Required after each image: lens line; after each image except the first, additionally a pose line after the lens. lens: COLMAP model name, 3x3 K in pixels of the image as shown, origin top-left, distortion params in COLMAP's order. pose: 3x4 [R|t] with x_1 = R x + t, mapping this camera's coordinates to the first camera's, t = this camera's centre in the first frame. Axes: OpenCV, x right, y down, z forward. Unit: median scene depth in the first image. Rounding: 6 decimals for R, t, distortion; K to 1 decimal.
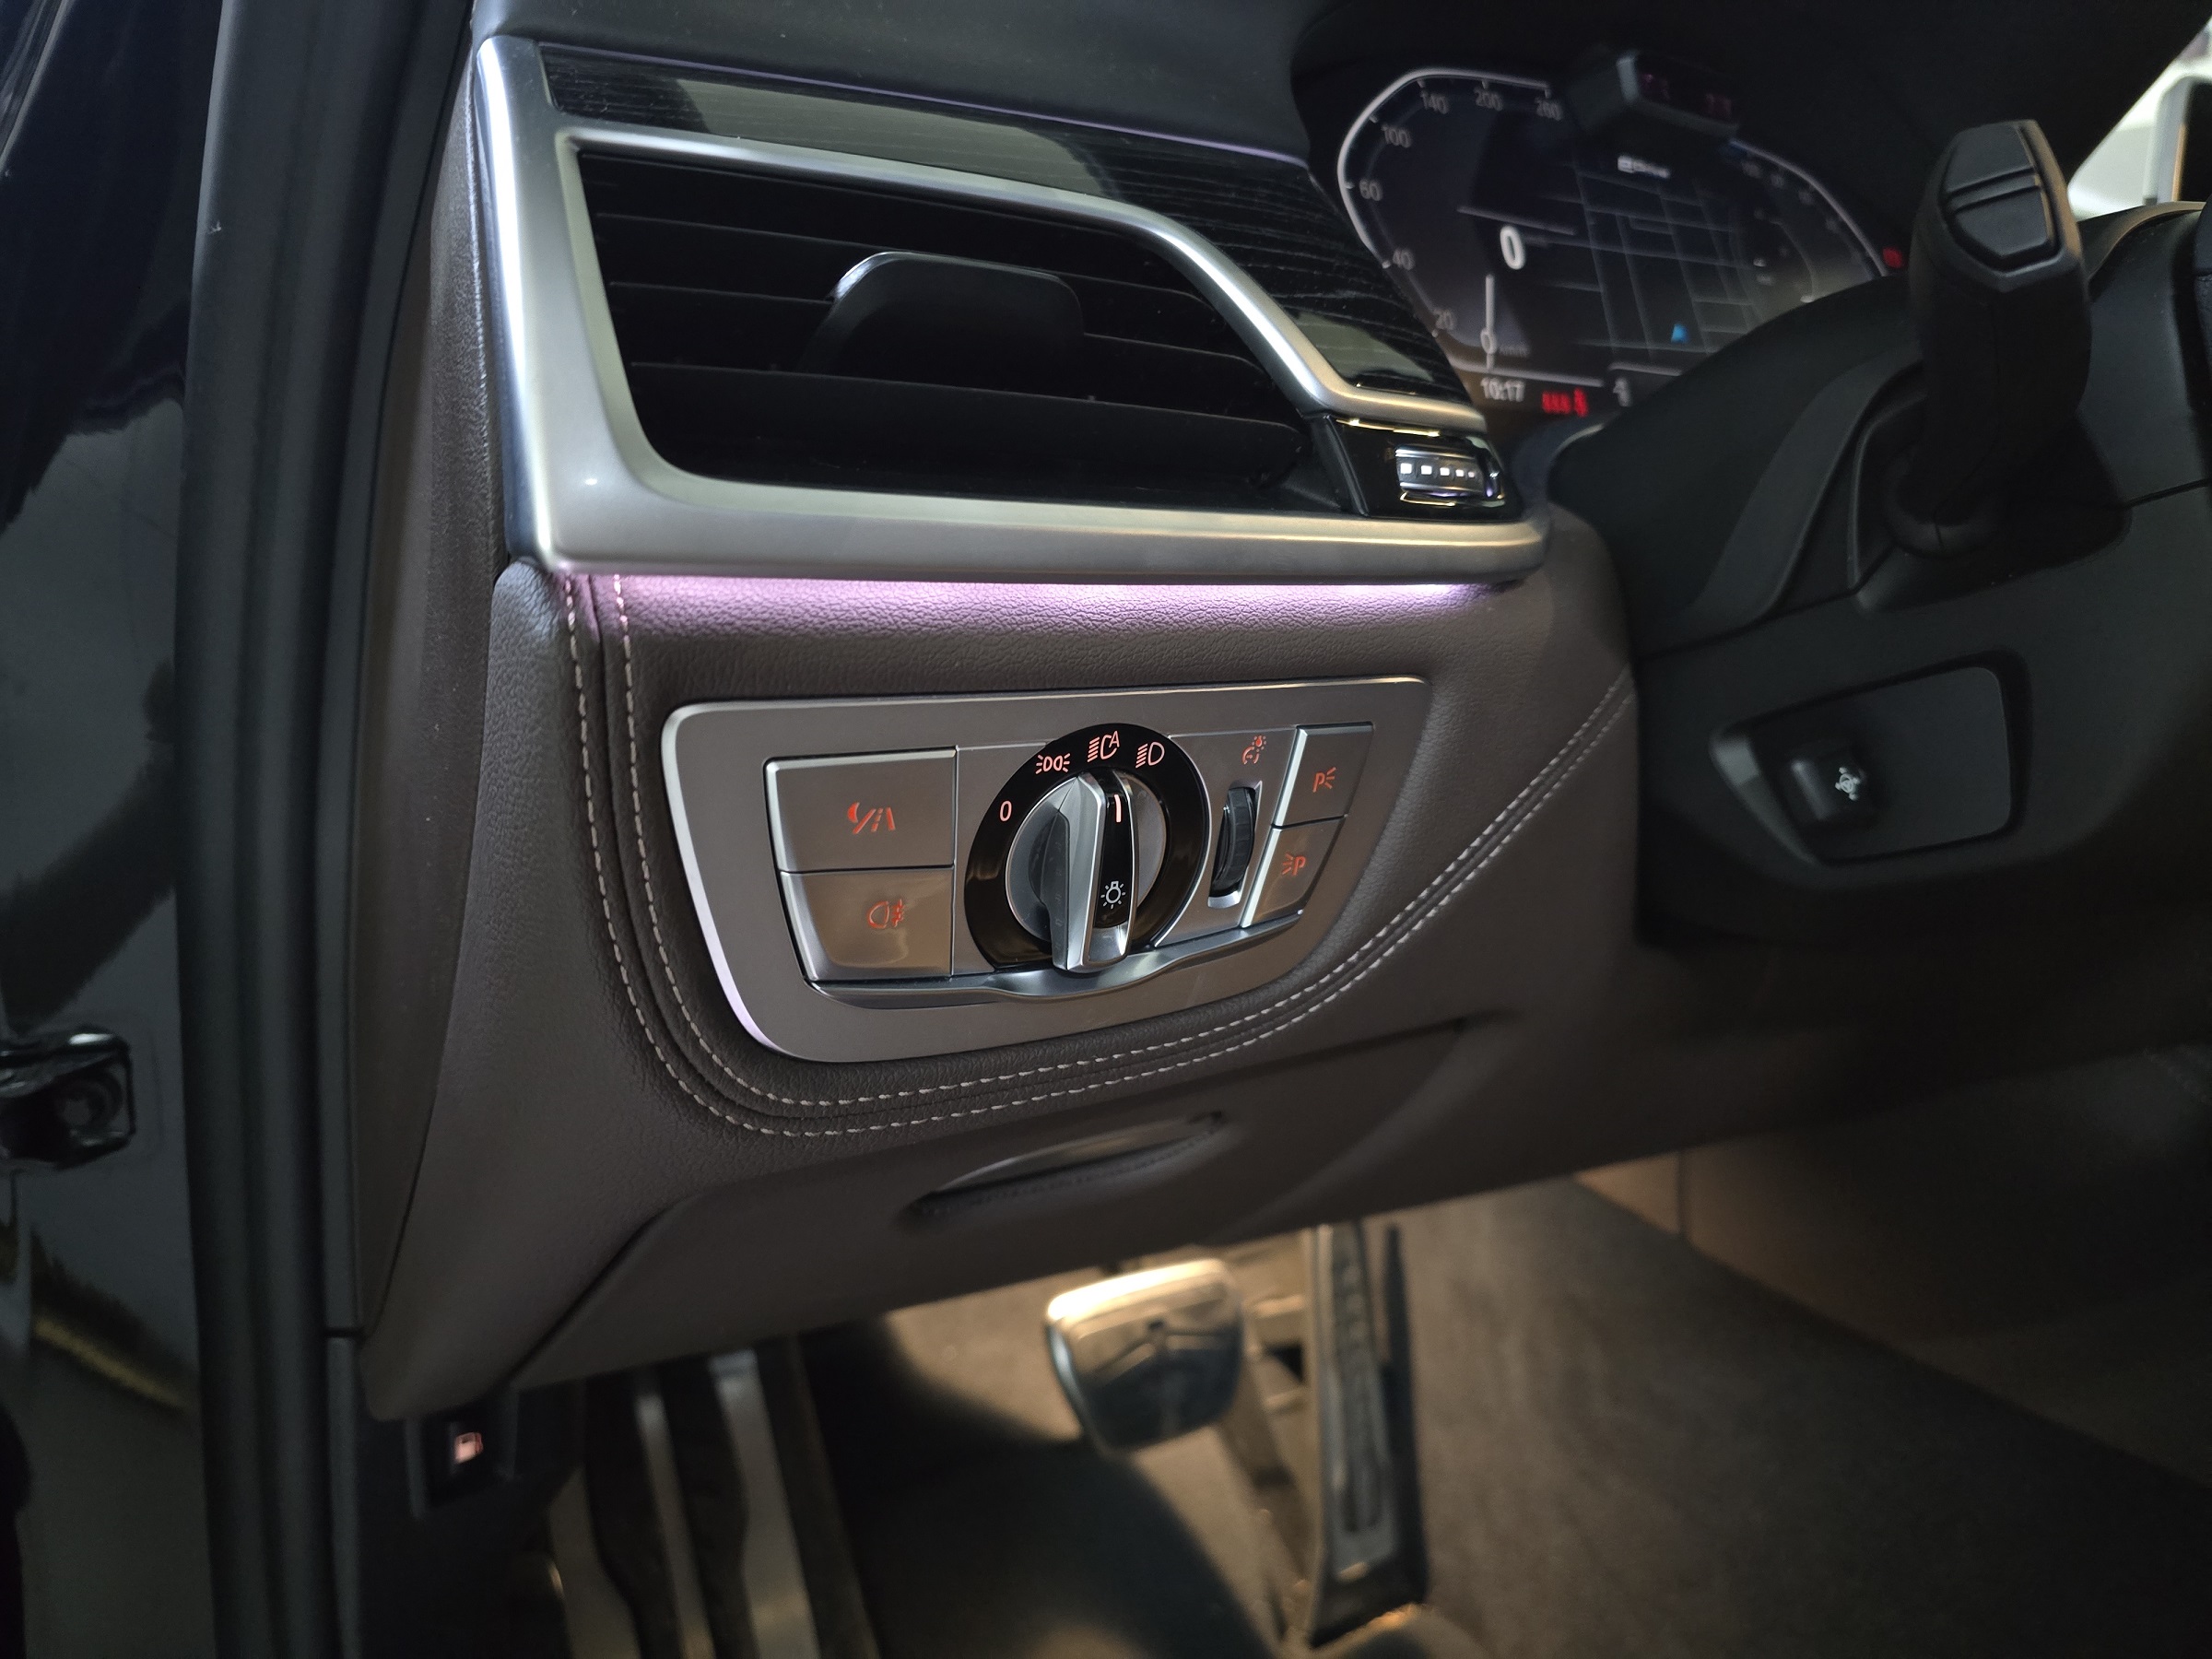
lens RADIAL K [[1518.1, 0, 1106.0], [0, 1518.1, 829.5], [0, 0, 1]] dist [0.074870, -0.098693]
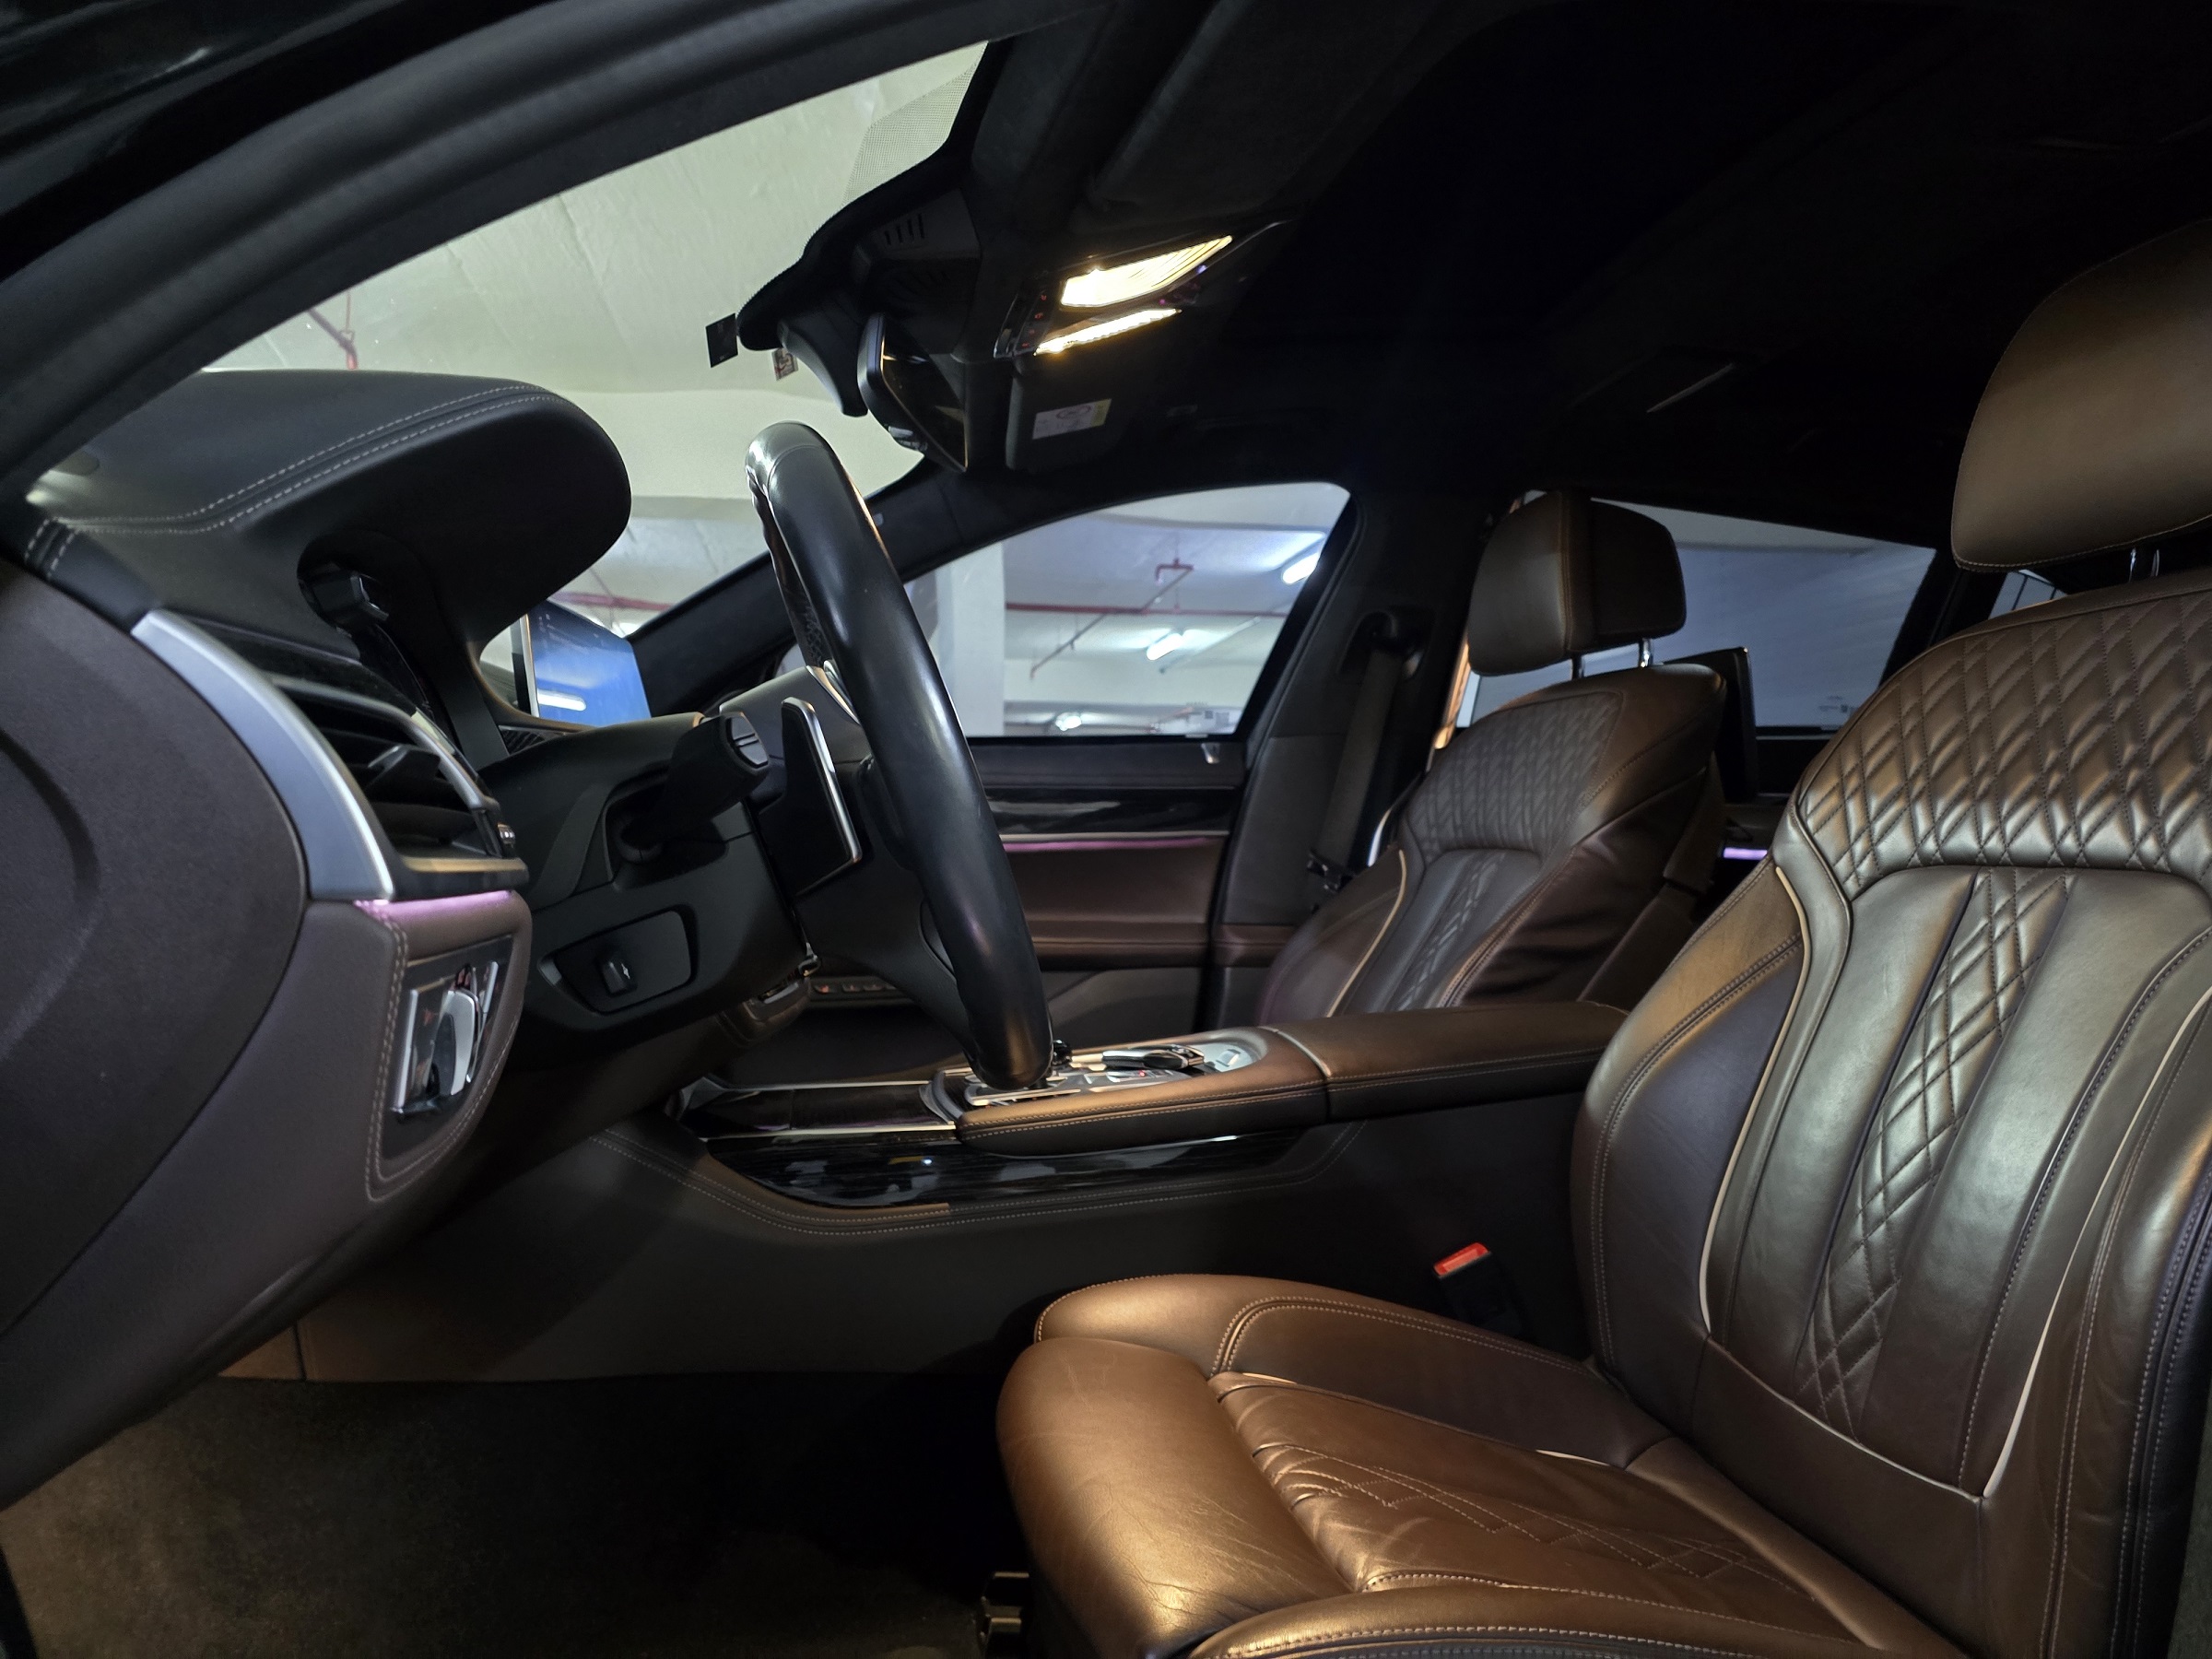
lens RADIAL K [[1518.1, 0, 1106.0], [0, 1518.1, 829.5], [0, 0, 1]] dist [0.074870, -0.098693]
pose [[0.392438, -0.014590, 0.919663, -0.557131], [0.180356, 0.981684, -0.061387, 0.012642], [-0.901922, 0.189957, 0.387882, -0.210851]]
